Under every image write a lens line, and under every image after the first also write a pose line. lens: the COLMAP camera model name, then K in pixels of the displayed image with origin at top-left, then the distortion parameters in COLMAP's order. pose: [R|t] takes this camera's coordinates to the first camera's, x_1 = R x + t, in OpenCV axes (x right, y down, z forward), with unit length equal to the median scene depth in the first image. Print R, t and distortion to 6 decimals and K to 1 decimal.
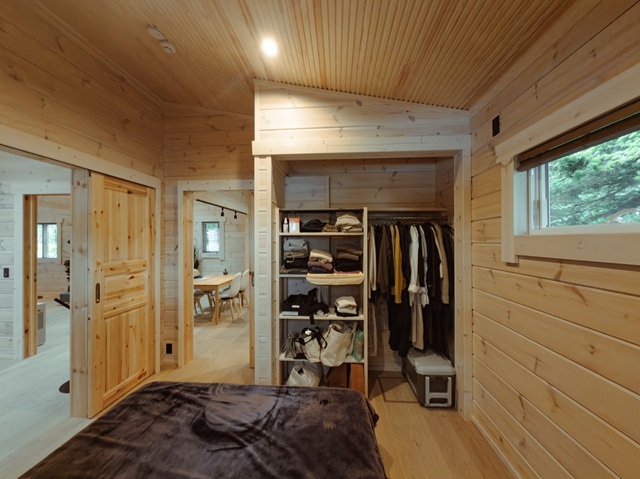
lens RADIAL K [[256.3, 0, 316.9], [0, 256.3, 239.3], [0, 0, 1]] dist [0.002366, 0.000292]
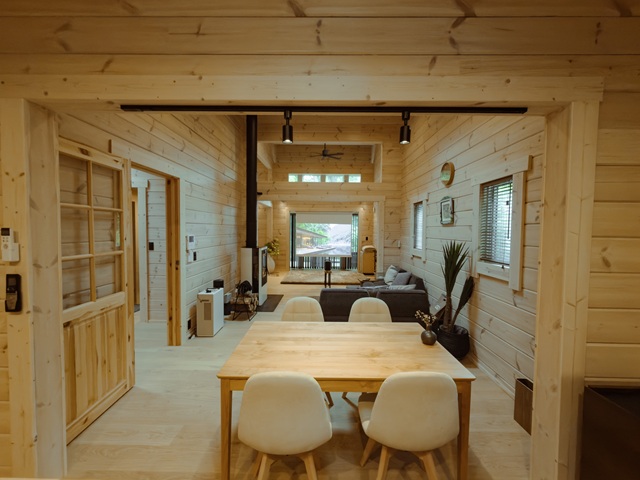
lens RADIAL K [[258.7, 0, 322.5], [0, 258.7, 238.8], [0, 0, 1]] dist [-0.002687, 0.000328]
pose [[0.064210, 0.039730, -0.997145, -0.056022], [-0.009210, 0.999188, 0.039219, 0.003549], [0.997894, 0.006665, 0.064524, 0.728851]]
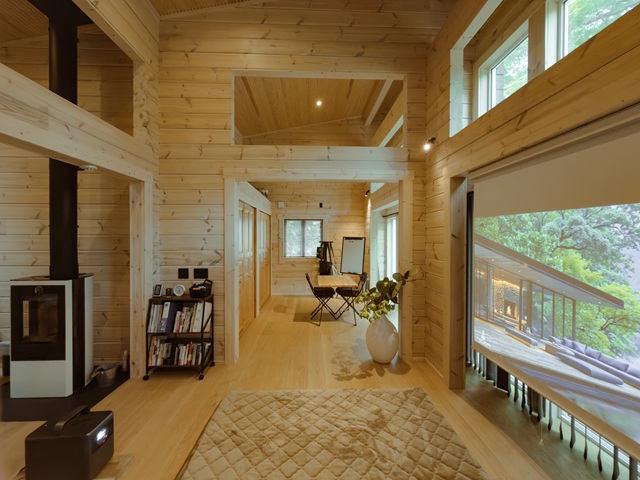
lens RADIAL K [[258.7, 0, 322.5], [0, 258.7, 238.8], [0, 0, 1]] dist [-0.002687, 0.000328]
pose [[-0.994111, 0.000874, -0.108359, -1.177640], [0.000548, 0.999995, 0.003040, 0.001512], [0.108361, 0.002963, -0.994107, 1.002686]]
